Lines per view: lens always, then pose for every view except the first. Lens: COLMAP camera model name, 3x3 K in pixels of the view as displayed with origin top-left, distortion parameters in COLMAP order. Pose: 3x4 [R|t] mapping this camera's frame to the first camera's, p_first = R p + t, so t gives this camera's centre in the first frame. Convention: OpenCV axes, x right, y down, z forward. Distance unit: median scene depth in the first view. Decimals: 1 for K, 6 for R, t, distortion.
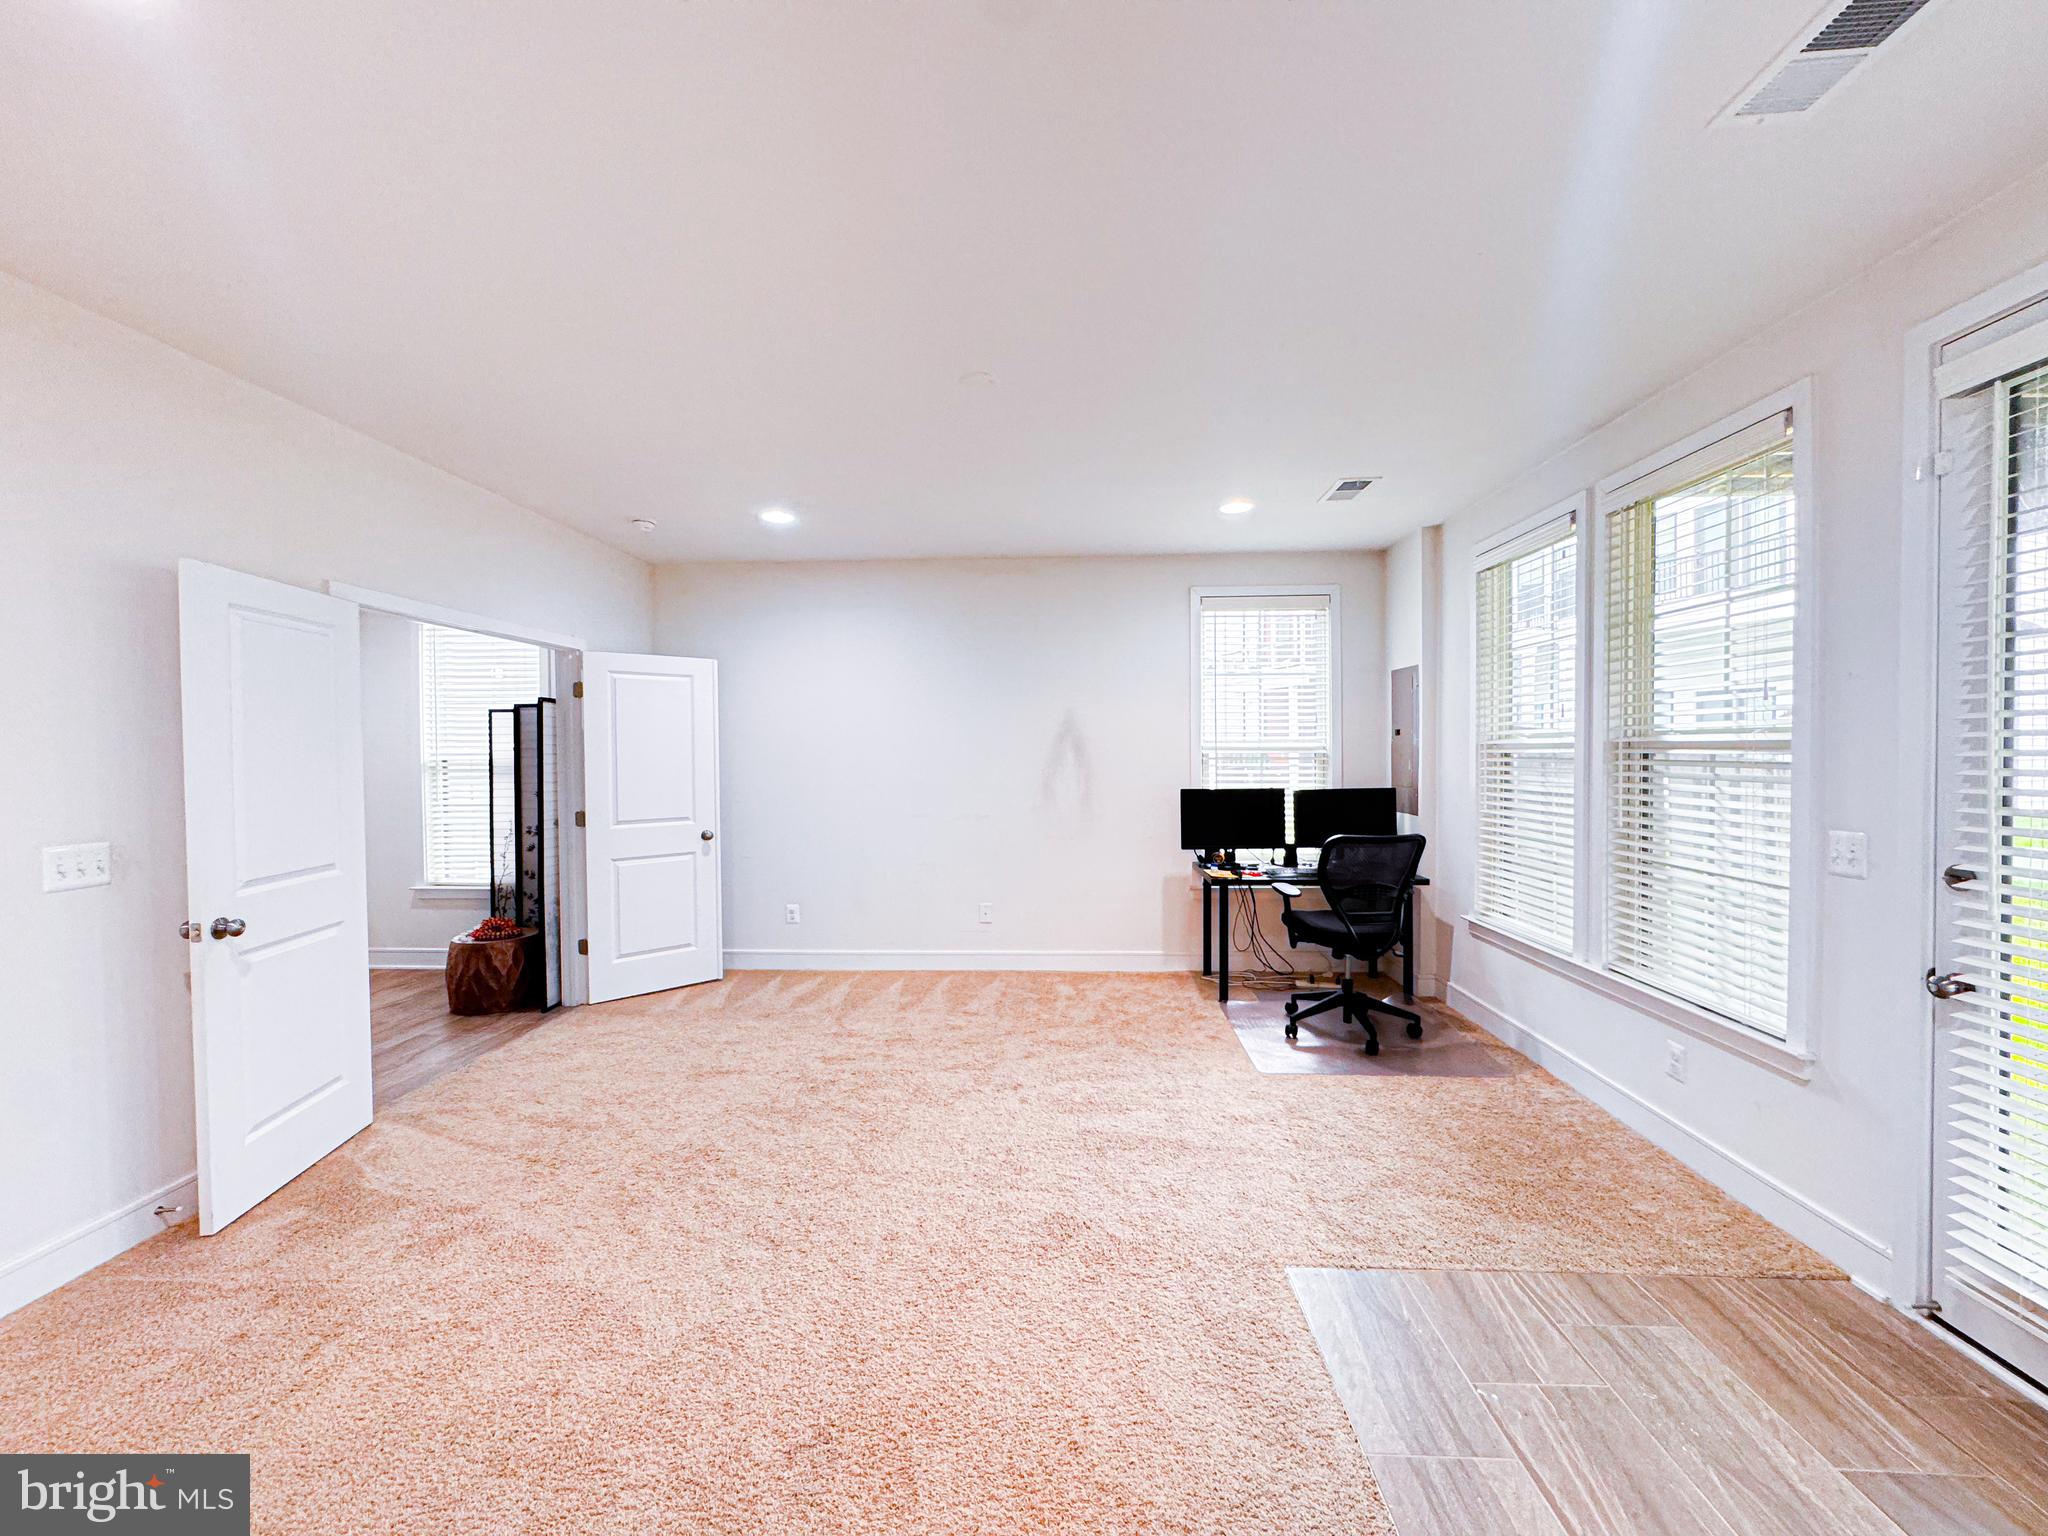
lens RADIAL K [[824.6, 0, 1031.6], [0, 824.6, 777.2], [0, 0, 1]] dist [-0.002568, 0.000864]
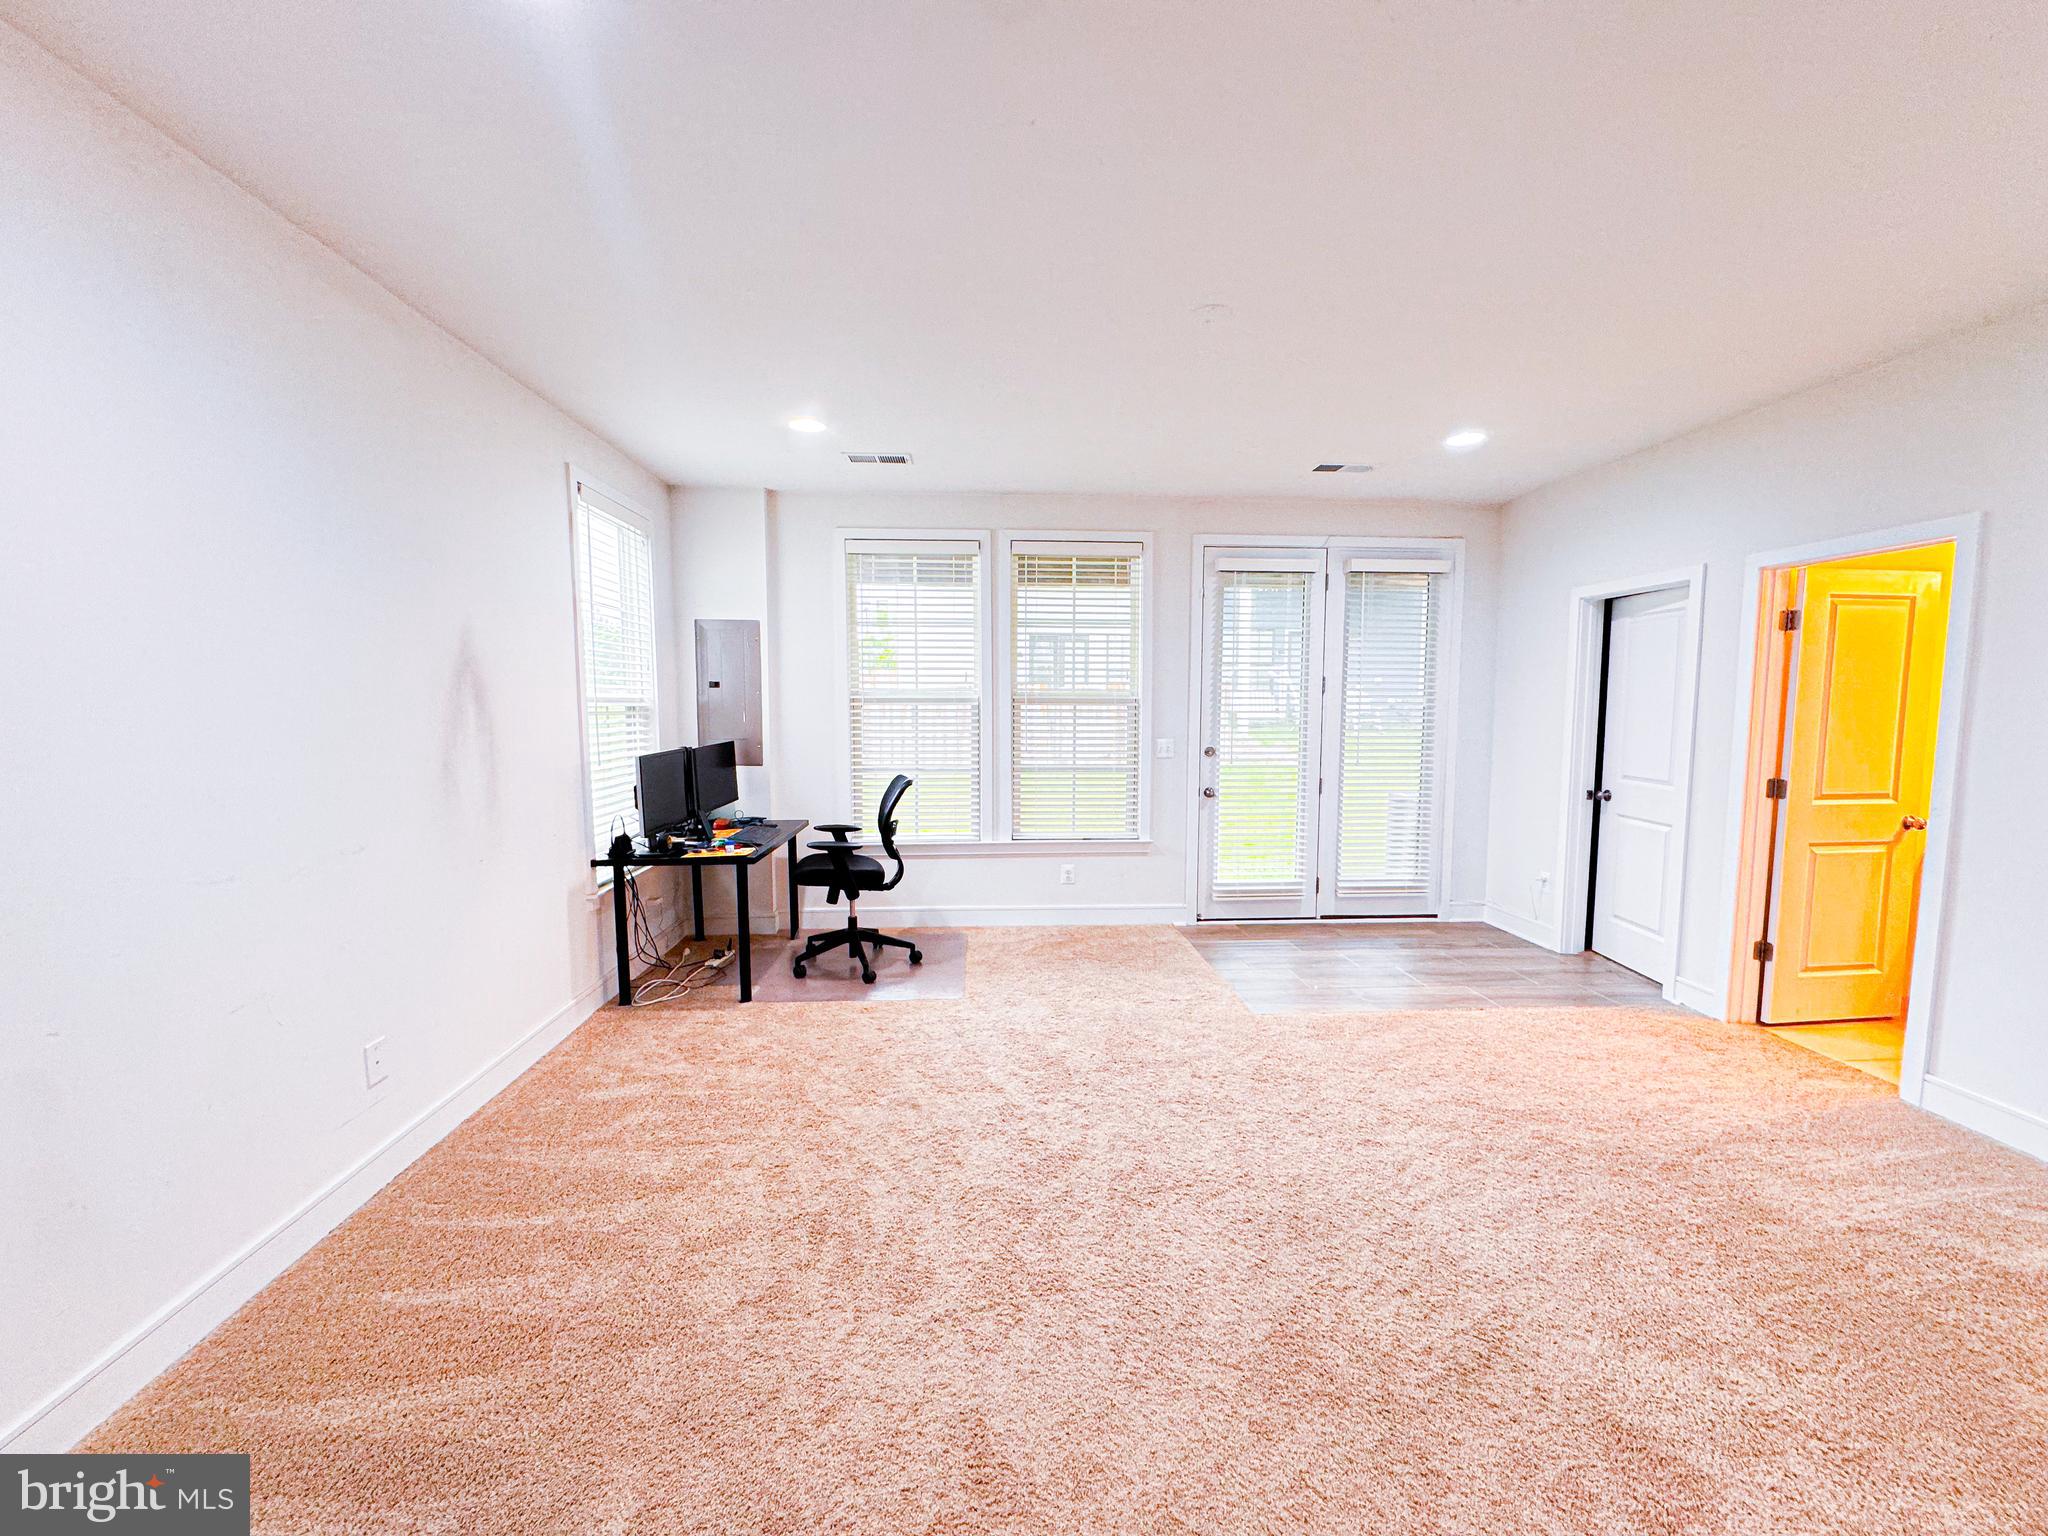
lens RADIAL K [[824.6, 0, 1025.9], [0, 824.6, 765.1], [0, 0, 1]] dist [-0.002568, 0.000864]
pose [[-0.118239, -0.071720, 0.990392, -0.621402], [0.029290, 0.996702, 0.075674, -0.023393], [-0.992553, 0.037956, -0.115749, 0.810416]]
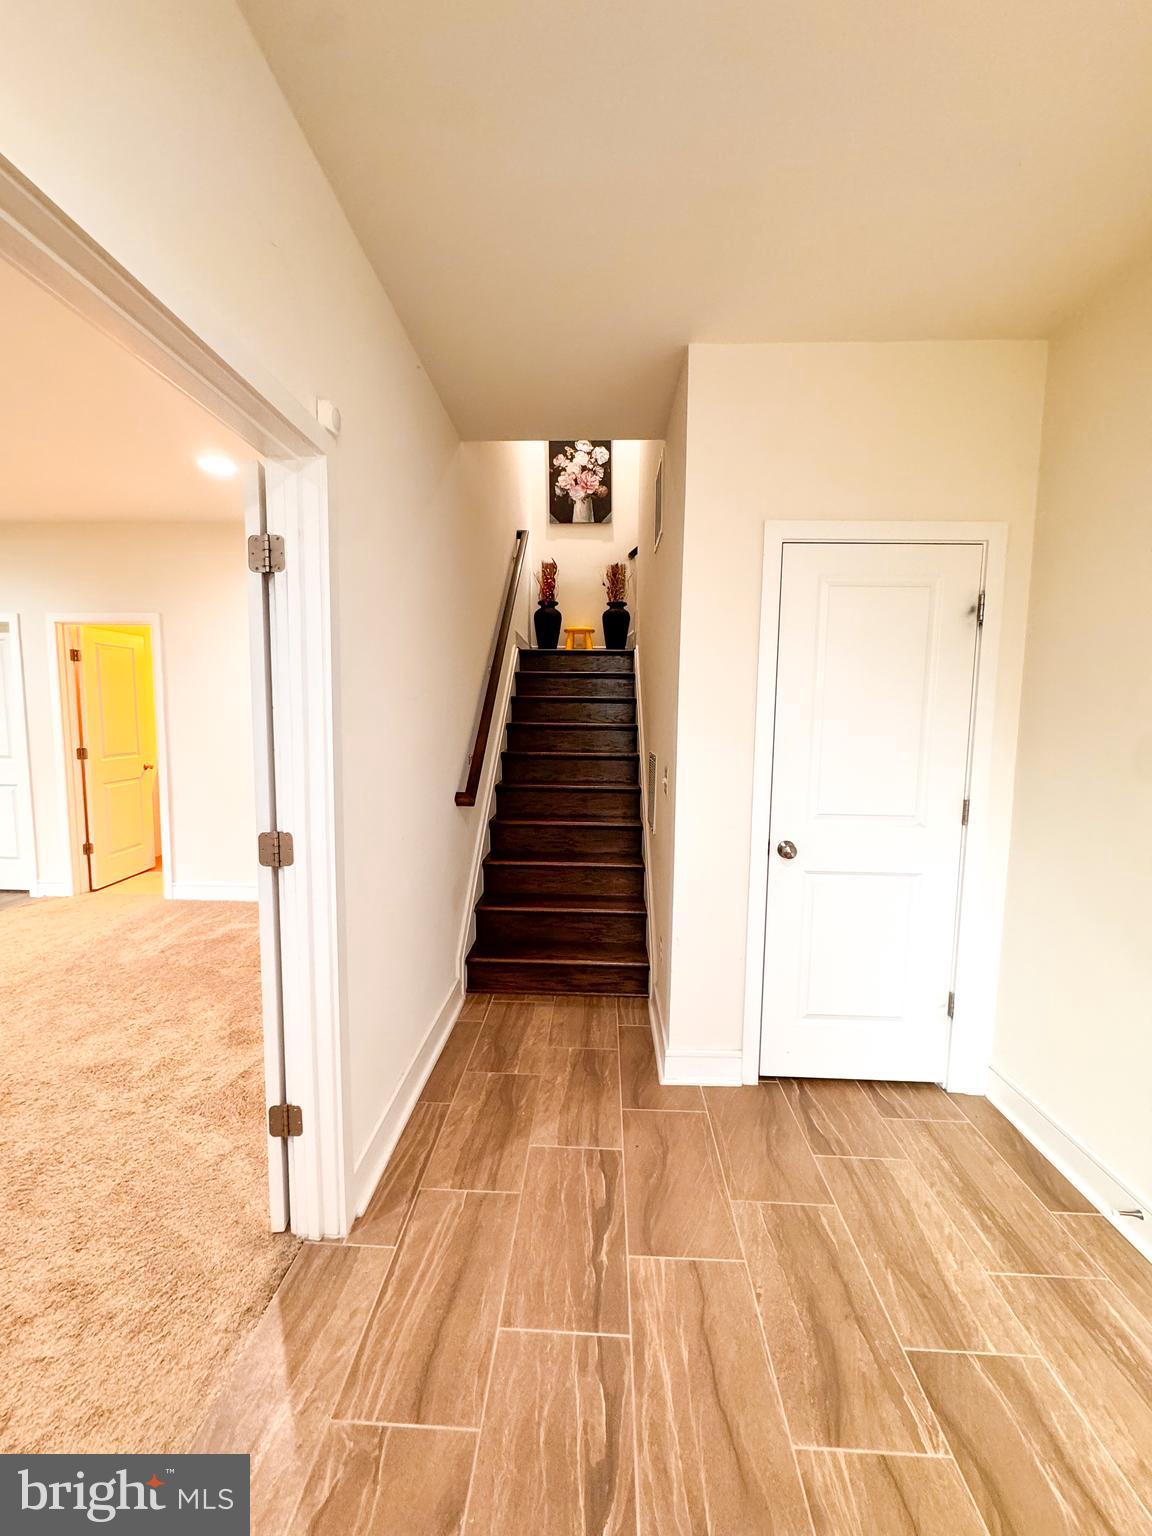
lens RADIAL K [[618.5, 0, 579.7], [0, 618.5, 764.7], [0, 0, 1]] dist [-0.002568, 0.000864]
pose [[-0.999967, -0.000311, -0.008135, -0.834304], [-0.001325, 0.992161, 0.124960, -0.035793], [0.008032, 0.124967, -0.992128, 1.200989]]
